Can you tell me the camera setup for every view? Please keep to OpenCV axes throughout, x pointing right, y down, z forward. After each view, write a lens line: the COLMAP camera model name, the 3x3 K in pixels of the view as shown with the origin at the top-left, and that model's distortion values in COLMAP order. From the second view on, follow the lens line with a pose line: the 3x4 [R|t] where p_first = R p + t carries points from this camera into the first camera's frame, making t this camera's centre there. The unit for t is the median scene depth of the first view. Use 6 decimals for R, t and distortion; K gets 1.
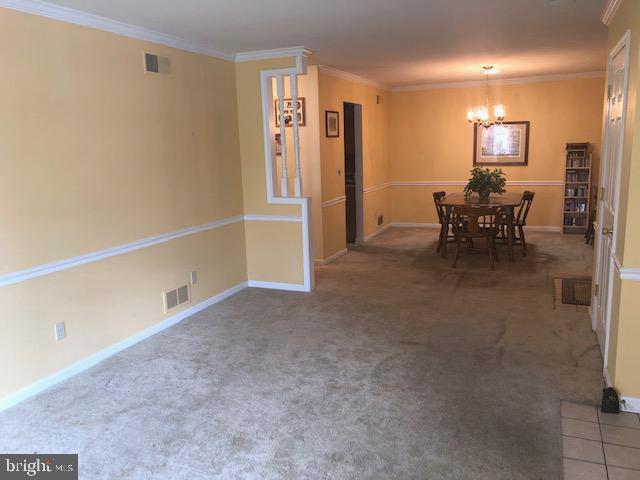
lens RADIAL K [[516.3, 0, 319.9], [0, 516.3, 240.3], [0, 0, 1]] dist [0.011918, -0.021327]
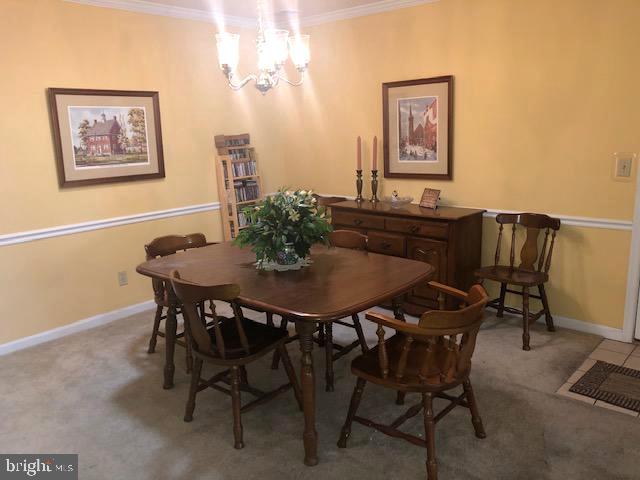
lens RADIAL K [[516.3, 0, 321.3], [0, 516.3, 239.0], [0, 0, 1]] dist [0.011918, -0.021327]
pose [[0.344645, -0.181542, 0.921012, -0.031148], [0.182969, 0.975296, 0.123775, -0.123551], [-0.920729, 0.125858, 0.369347, 0.683295]]
